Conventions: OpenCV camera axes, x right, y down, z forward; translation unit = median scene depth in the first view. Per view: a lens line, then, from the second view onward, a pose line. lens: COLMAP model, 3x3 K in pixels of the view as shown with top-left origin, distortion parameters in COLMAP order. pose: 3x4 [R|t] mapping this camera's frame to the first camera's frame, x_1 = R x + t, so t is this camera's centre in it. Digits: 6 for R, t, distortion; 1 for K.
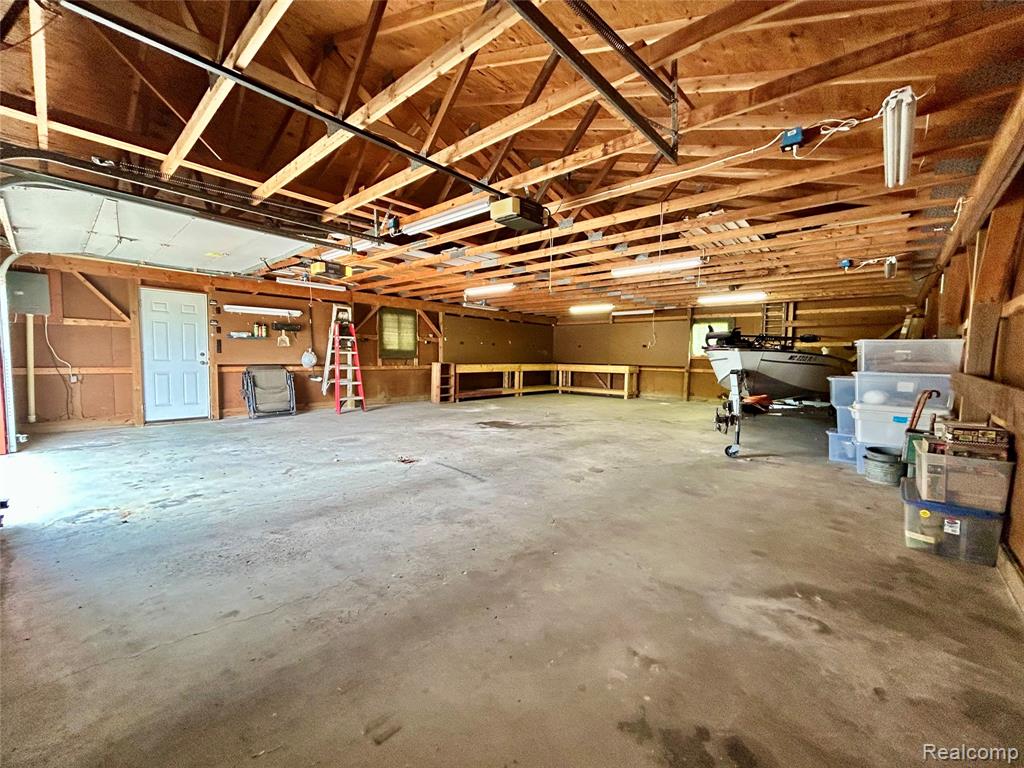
lens RADIAL K [[416.1, 0, 512.0], [0, 416.1, 384.0], [0, 0, 1]] dist [-0.001235, 0.001016]
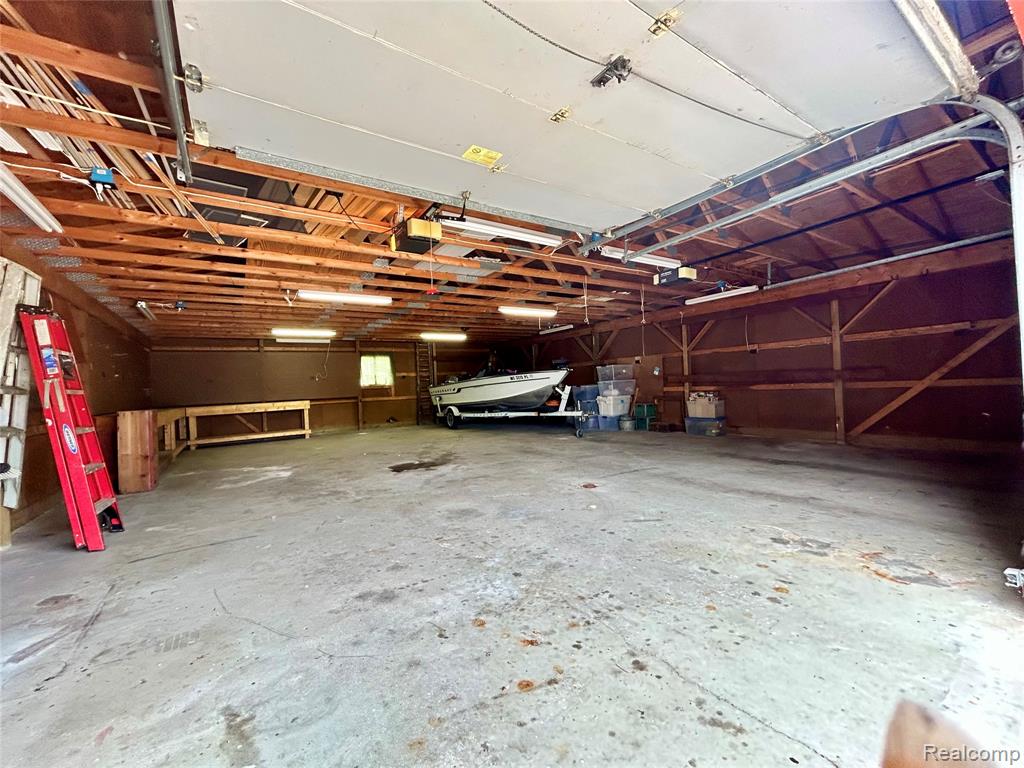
lens RADIAL K [[416.1, 0, 512.0], [0, 416.1, 384.0], [0, 0, 1]] dist [-0.001235, 0.001016]
pose [[0.247221, -0.025914, 0.968613, -1.543889], [0.119285, 0.992852, -0.003883, -0.076002], [-0.961589, 0.116501, 0.248545, 1.181526]]
